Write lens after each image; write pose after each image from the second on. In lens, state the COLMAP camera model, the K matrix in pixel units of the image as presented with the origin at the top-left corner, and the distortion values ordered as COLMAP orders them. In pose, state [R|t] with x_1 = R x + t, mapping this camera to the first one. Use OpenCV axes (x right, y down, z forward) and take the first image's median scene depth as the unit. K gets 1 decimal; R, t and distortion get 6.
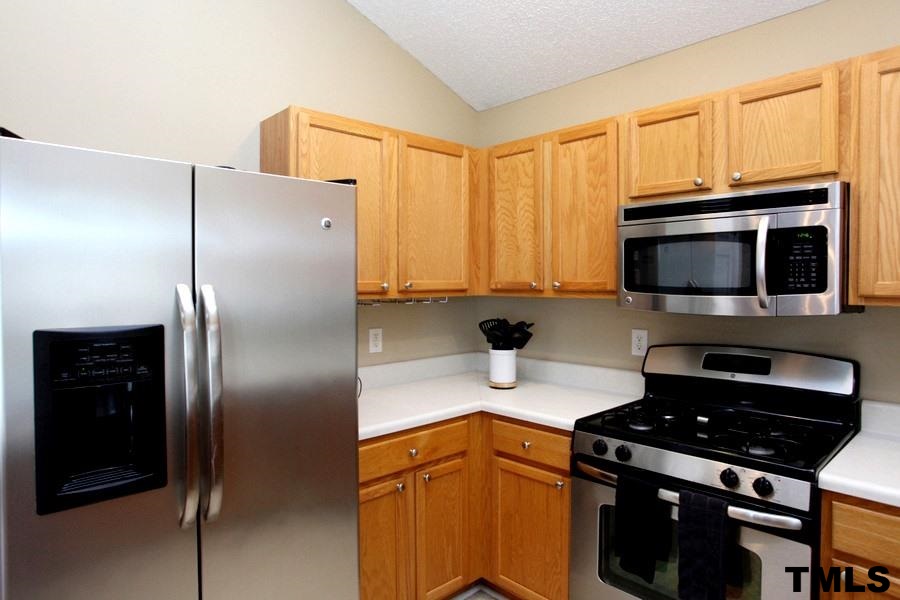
lens RADIAL K [[518.5, 0, 448.3], [0, 518.5, 295.3], [0, 0, 1]] dist [-0.071772, 0.043664]
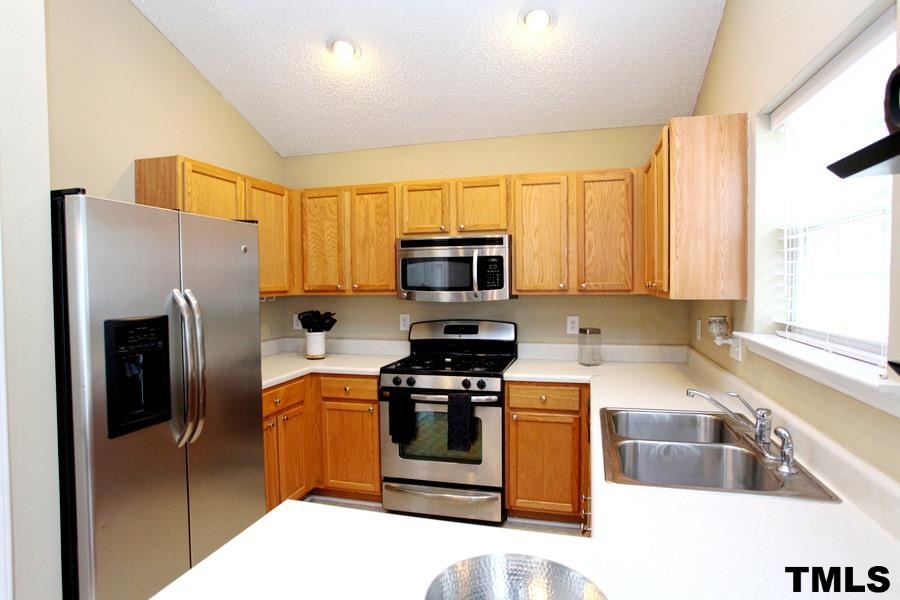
lens RADIAL K [[436.0, 0, 450.0], [0, 436.0, 300.0], [0, 0, 1]] dist [-0.068859, 0.027152]
pose [[0.855650, -0.027487, 0.516824, -0.247619], [0.021763, 0.999616, 0.017134, 0.003790], [-0.517097, -0.003413, 0.855920, -0.281711]]
